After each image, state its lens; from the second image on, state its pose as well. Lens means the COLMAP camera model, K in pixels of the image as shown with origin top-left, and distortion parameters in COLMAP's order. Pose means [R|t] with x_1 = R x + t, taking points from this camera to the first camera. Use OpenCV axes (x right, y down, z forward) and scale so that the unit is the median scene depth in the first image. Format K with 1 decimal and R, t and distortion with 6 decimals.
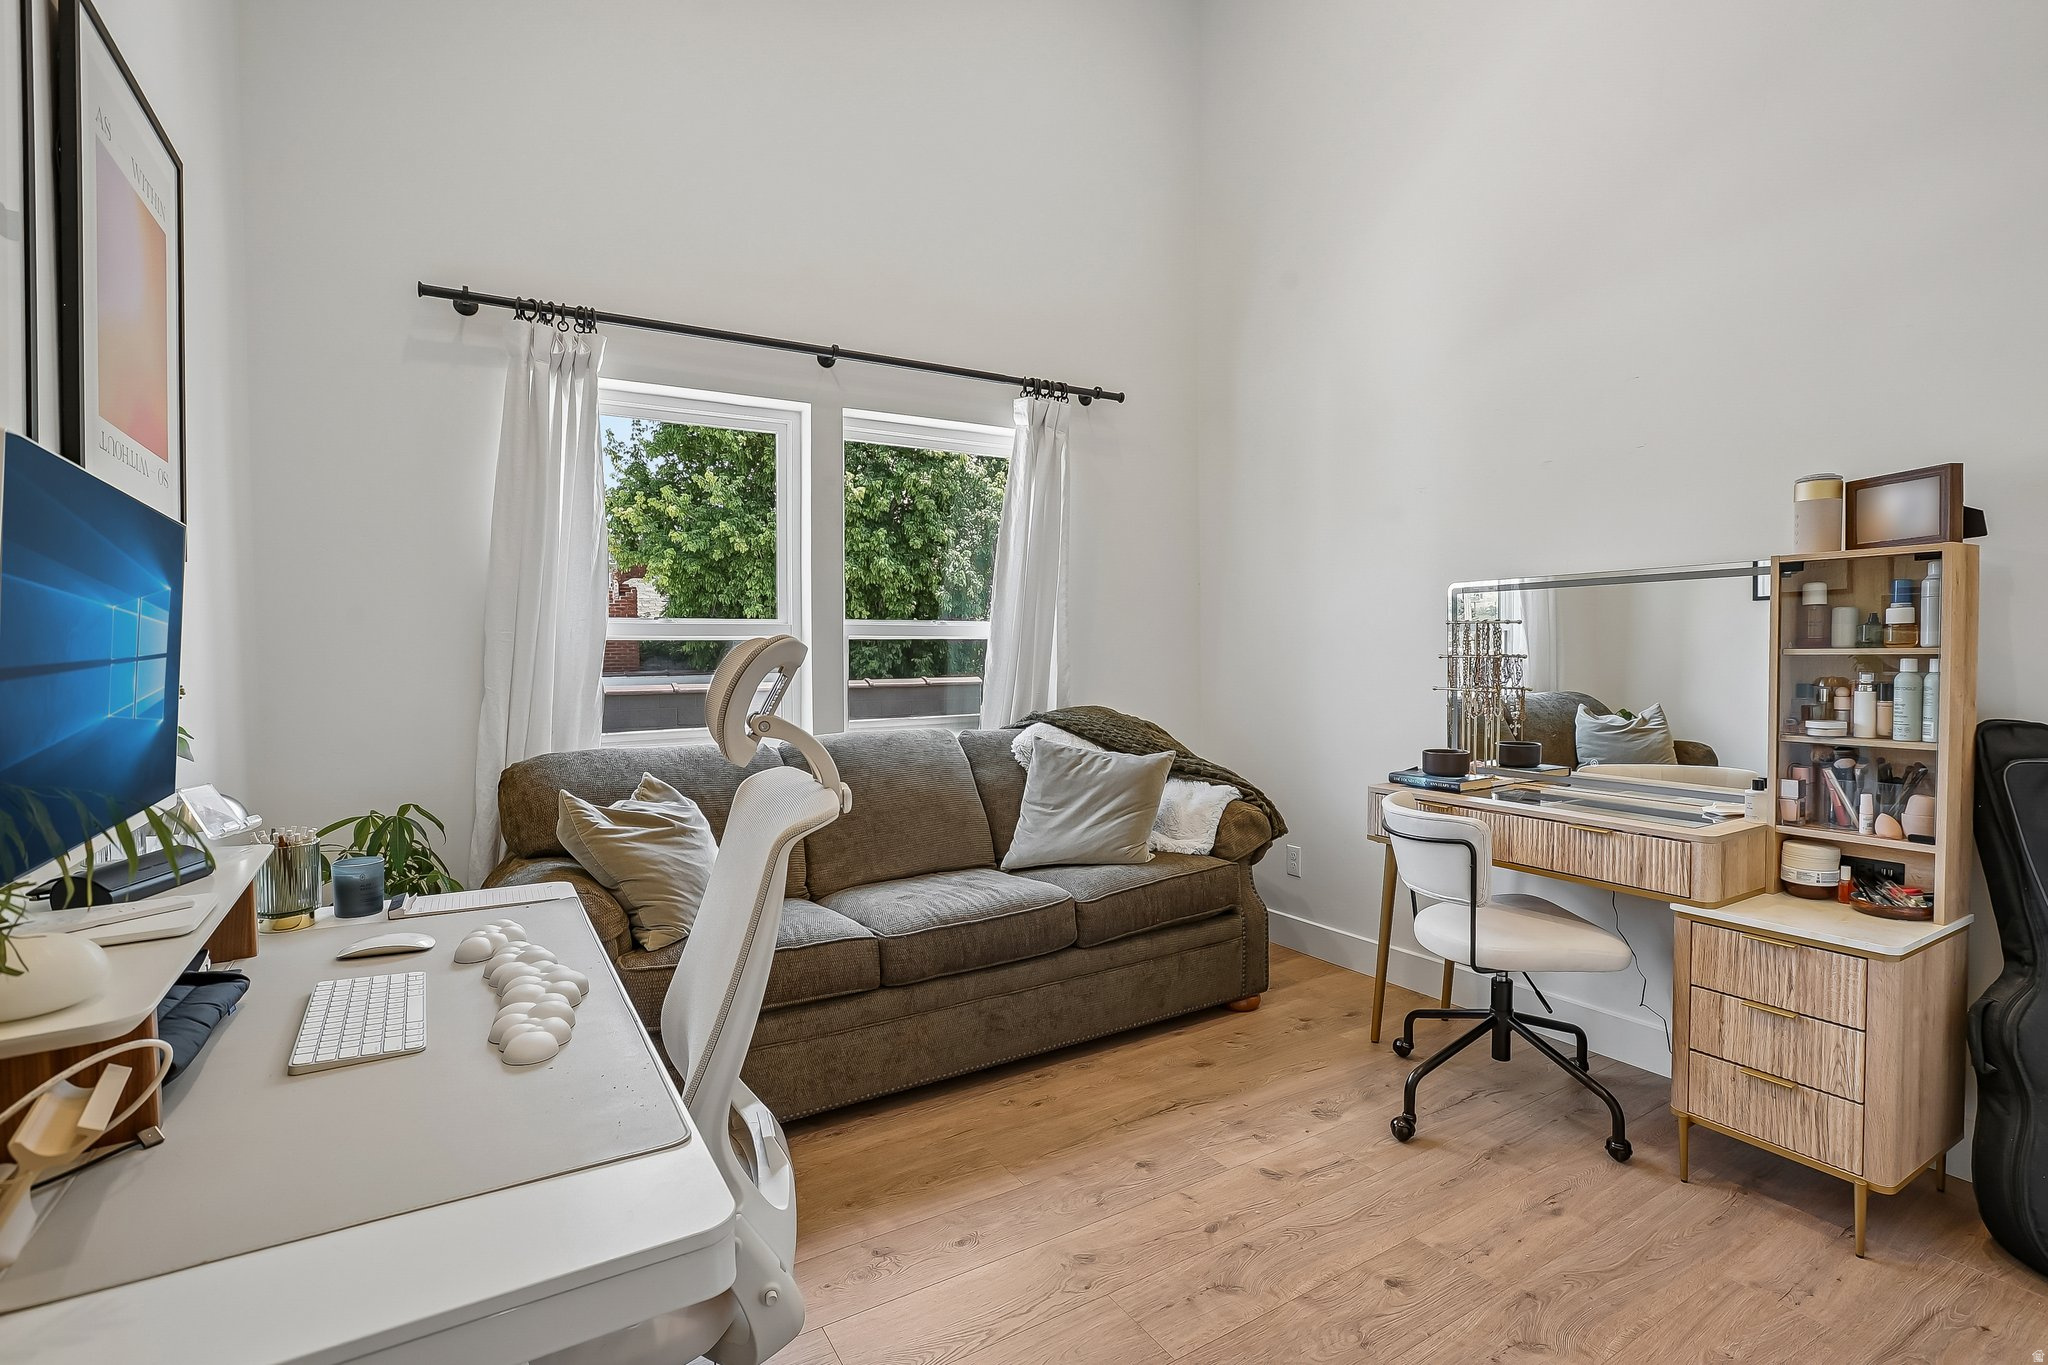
lens RADIAL K [[935.7, 0, 1012.7], [0, 935.7, 675.7], [0, 0, 1]] dist [-0.026758, 0.009443]
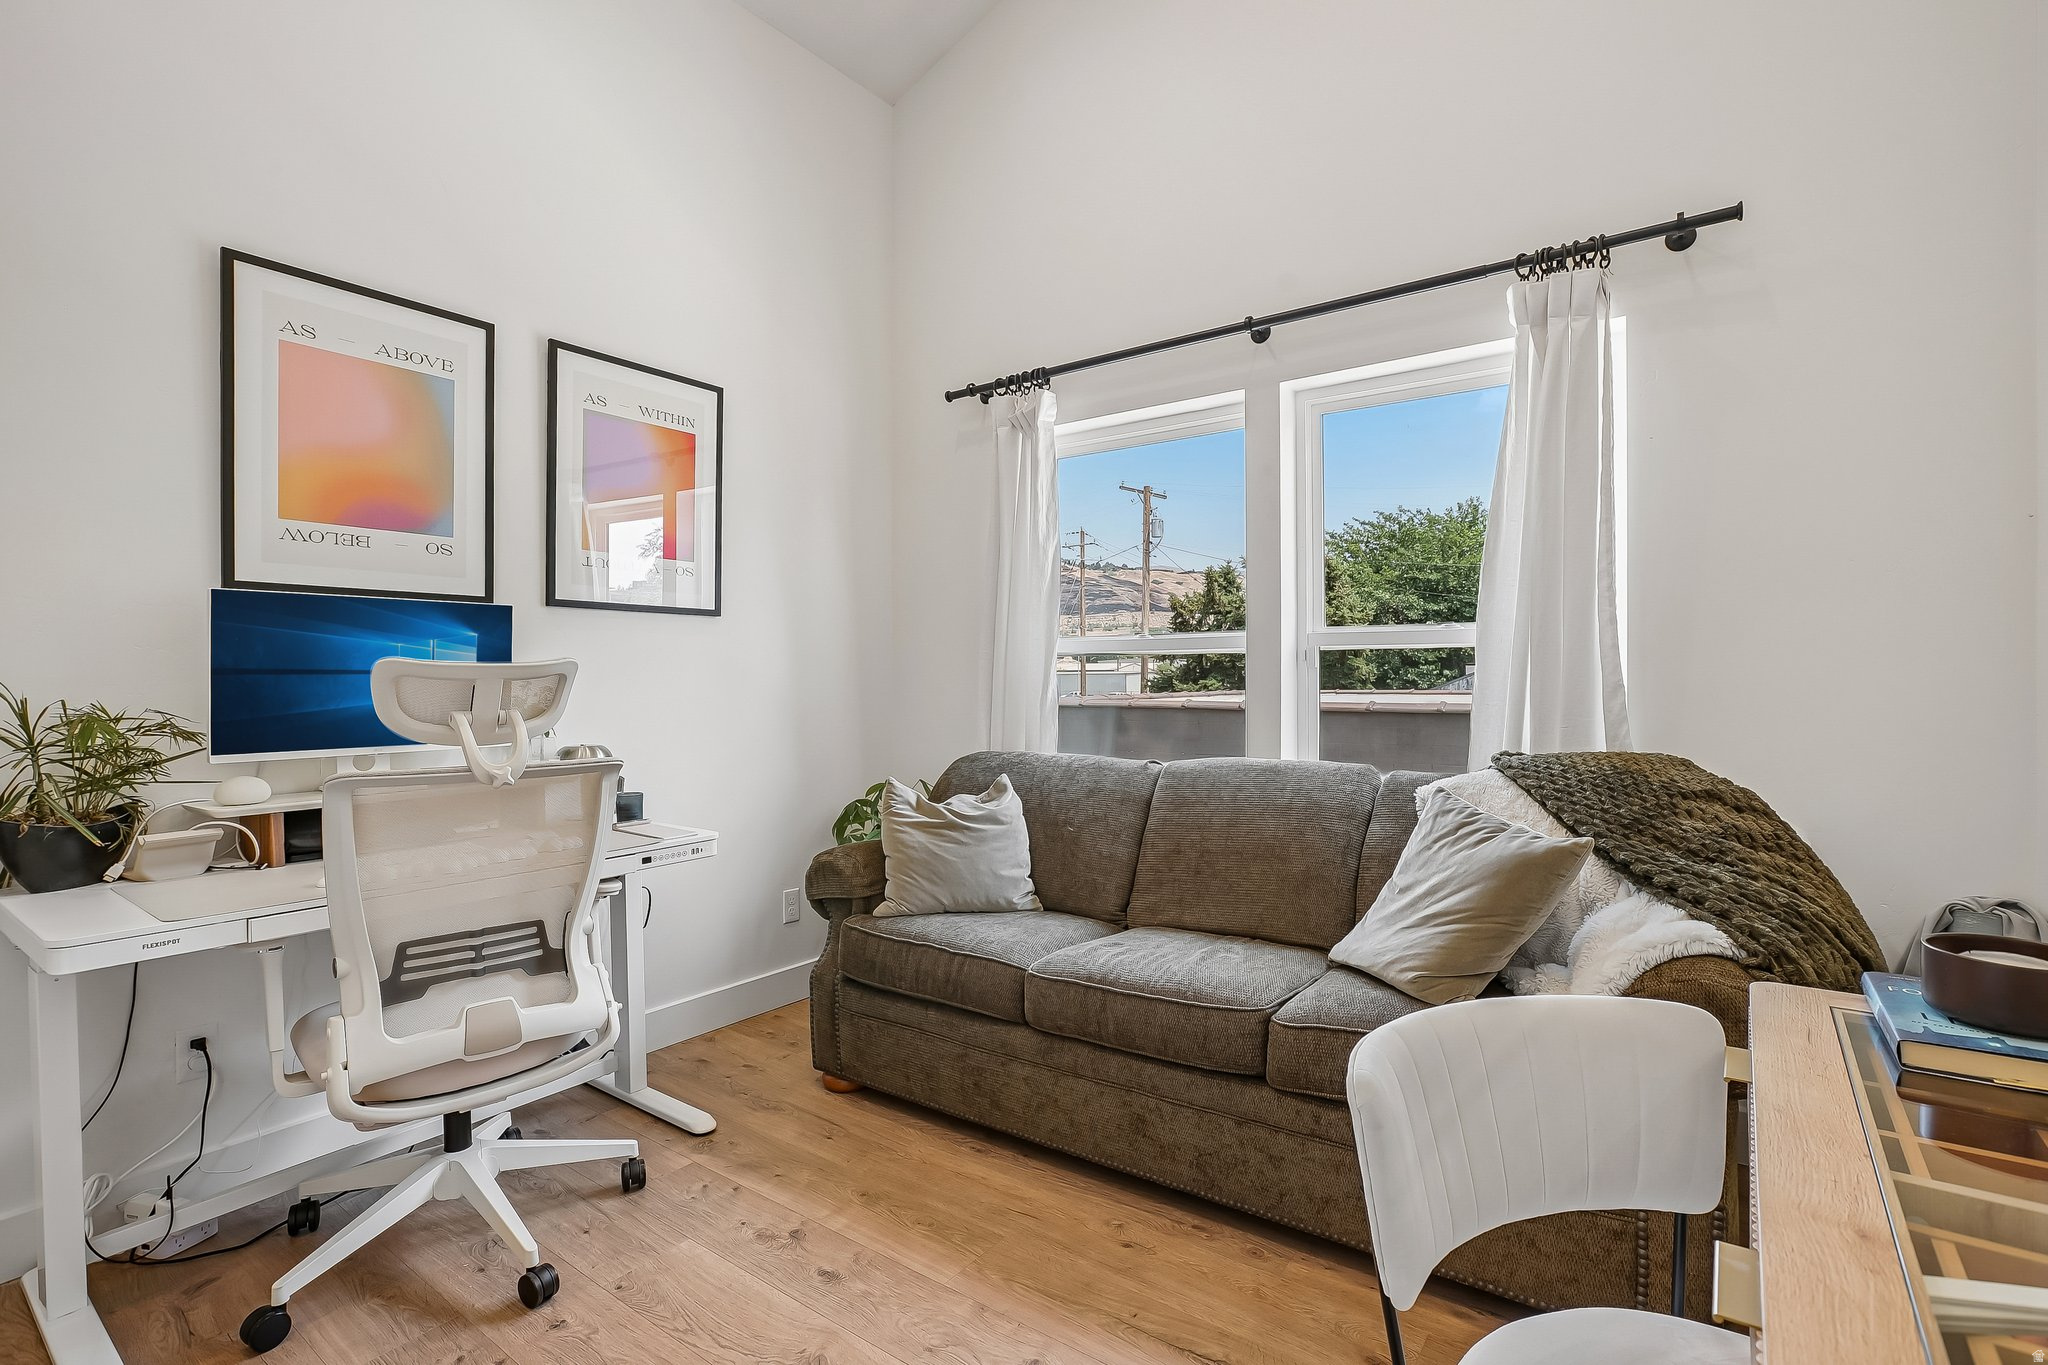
lens RADIAL K [[935.7, 0, 1030.4], [0, 935.7, 683.5], [0, 0, 1]] dist [-0.026758, 0.009443]
pose [[0.415643, 0.015829, -0.909390, 0.556406], [-0.016304, 0.999818, 0.009951, -0.015058], [0.909382, 0.010691, 0.415826, 0.477027]]
